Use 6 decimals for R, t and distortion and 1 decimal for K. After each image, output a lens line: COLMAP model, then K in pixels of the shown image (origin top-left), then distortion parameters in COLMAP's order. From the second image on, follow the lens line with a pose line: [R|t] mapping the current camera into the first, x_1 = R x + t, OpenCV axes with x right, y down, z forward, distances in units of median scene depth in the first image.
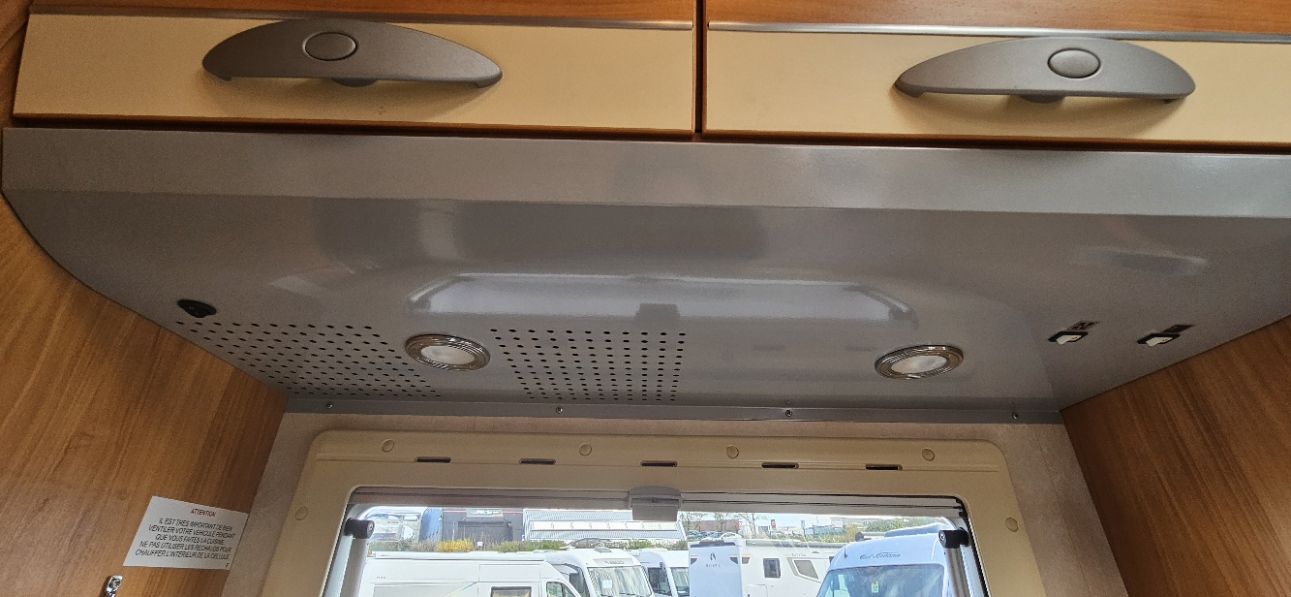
lens RADIAL K [[527.7, 0, 646.0], [0, 527.7, 297.6], [0, 0, 1]] dist [-0.000395, 0.001199]
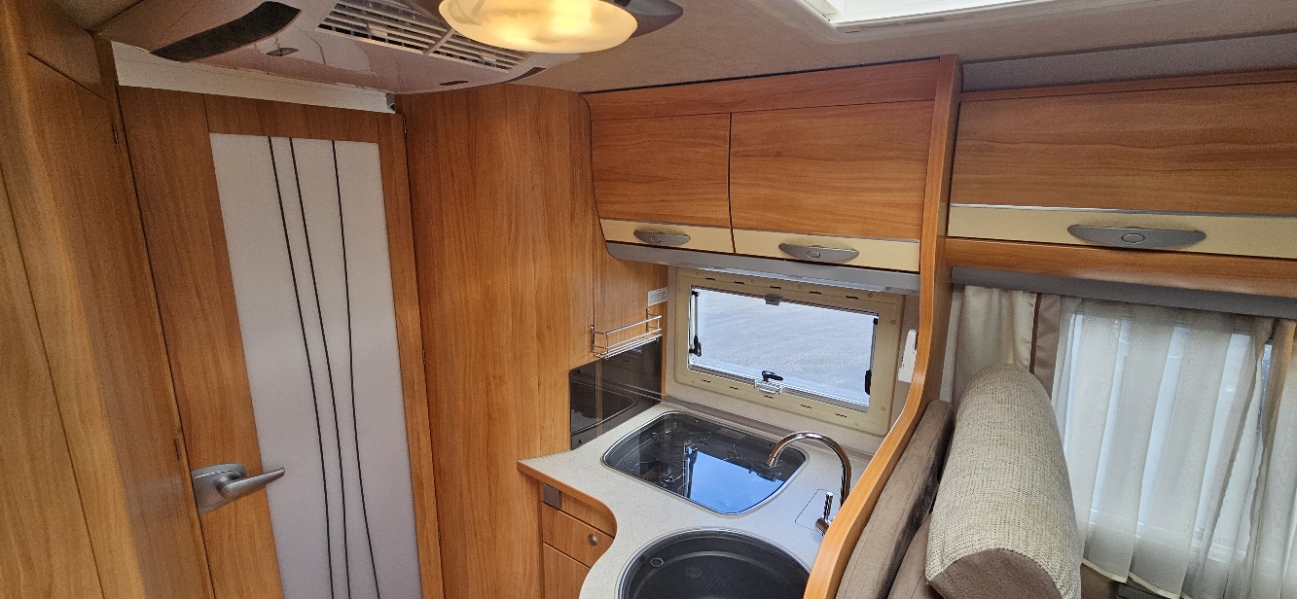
lens RADIAL K [[530.1, 0, 658.6], [0, 530.1, 298.8], [0, 0, 1]] dist [-0.000395, 0.001199]
pose [[0.811704, 0.126766, -0.570147, 1.533354], [0.275404, 0.777763, 0.565012, -1.930496], [0.515063, -0.615642, 0.596401, -1.495446]]
